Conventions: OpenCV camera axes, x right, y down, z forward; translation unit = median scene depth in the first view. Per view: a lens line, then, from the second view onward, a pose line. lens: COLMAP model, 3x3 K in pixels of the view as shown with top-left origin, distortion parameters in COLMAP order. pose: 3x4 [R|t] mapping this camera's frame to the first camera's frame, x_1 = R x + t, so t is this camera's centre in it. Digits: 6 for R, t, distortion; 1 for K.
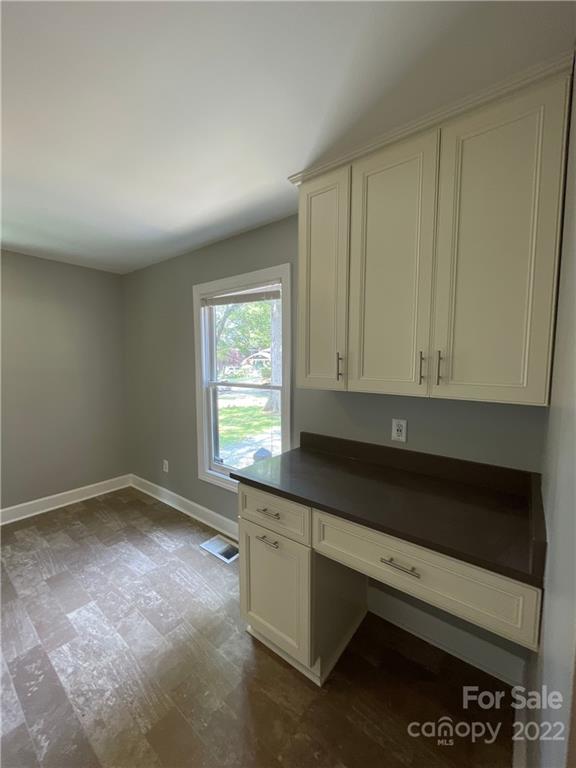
lens RADIAL K [[309.7, 0, 288.0], [0, 309.7, 384.0], [0, 0, 1]] dist [-0.002766, -0.000222]
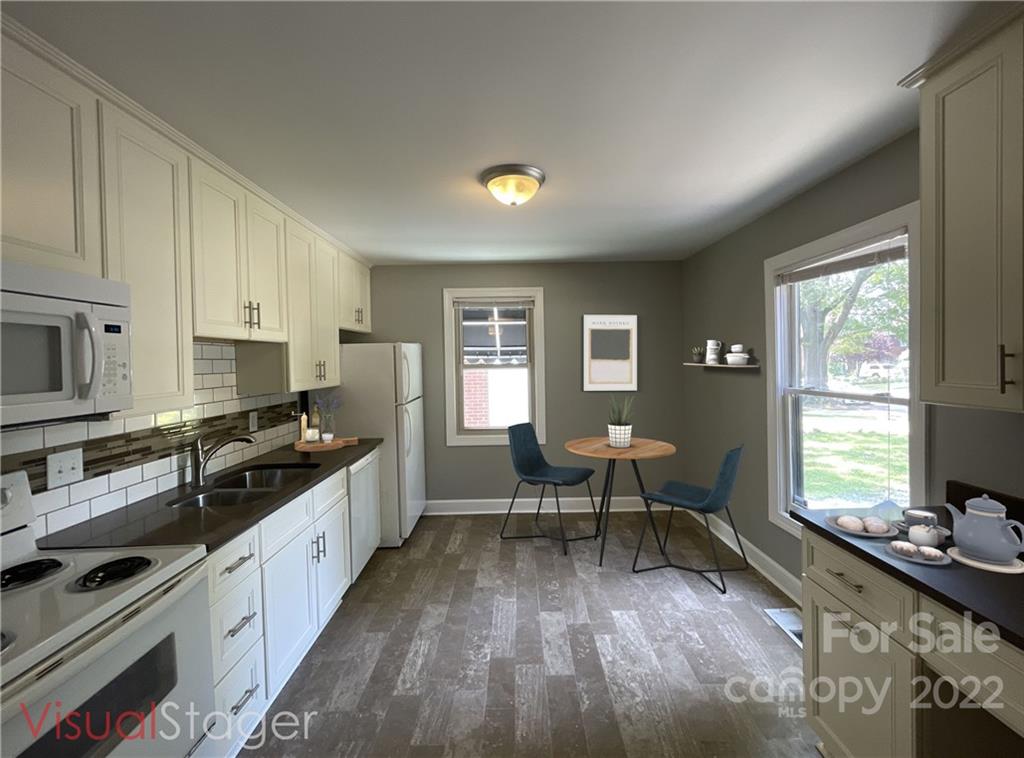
lens RADIAL K [[416.4, 0, 516.7], [0, 416.4, 375.3], [0, 0, 1]] dist [-0.004344, -0.000152]
pose [[0.625274, 0.012122, -0.780311, 0.151502], [-0.035671, 0.999278, -0.013060, -0.002311], [0.779589, 0.036000, 0.625256, -0.132241]]
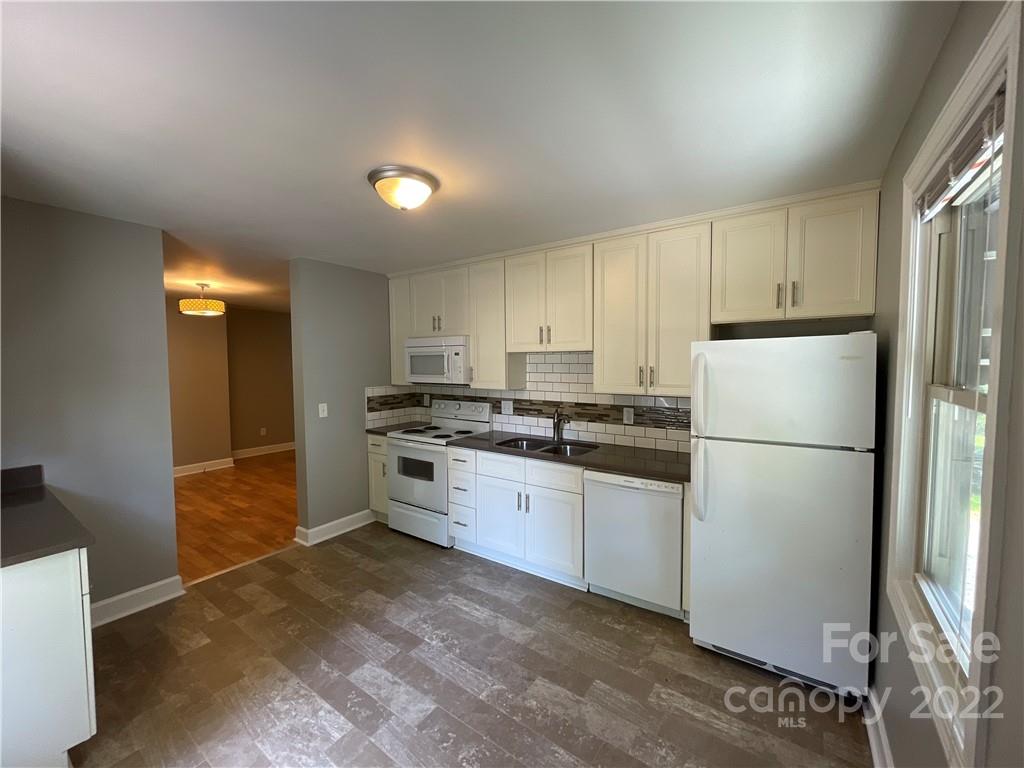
lens RADIAL K [[412.9, 0, 512.0], [0, 412.9, 384.0], [0, 0, 1]] dist [-0.002766, -0.000222]
pose [[-0.998626, 0.002880, -0.052325, -0.994732], [-0.003746, 0.992013, 0.126078, -0.174486], [0.052270, 0.126101, -0.990639, 1.742945]]
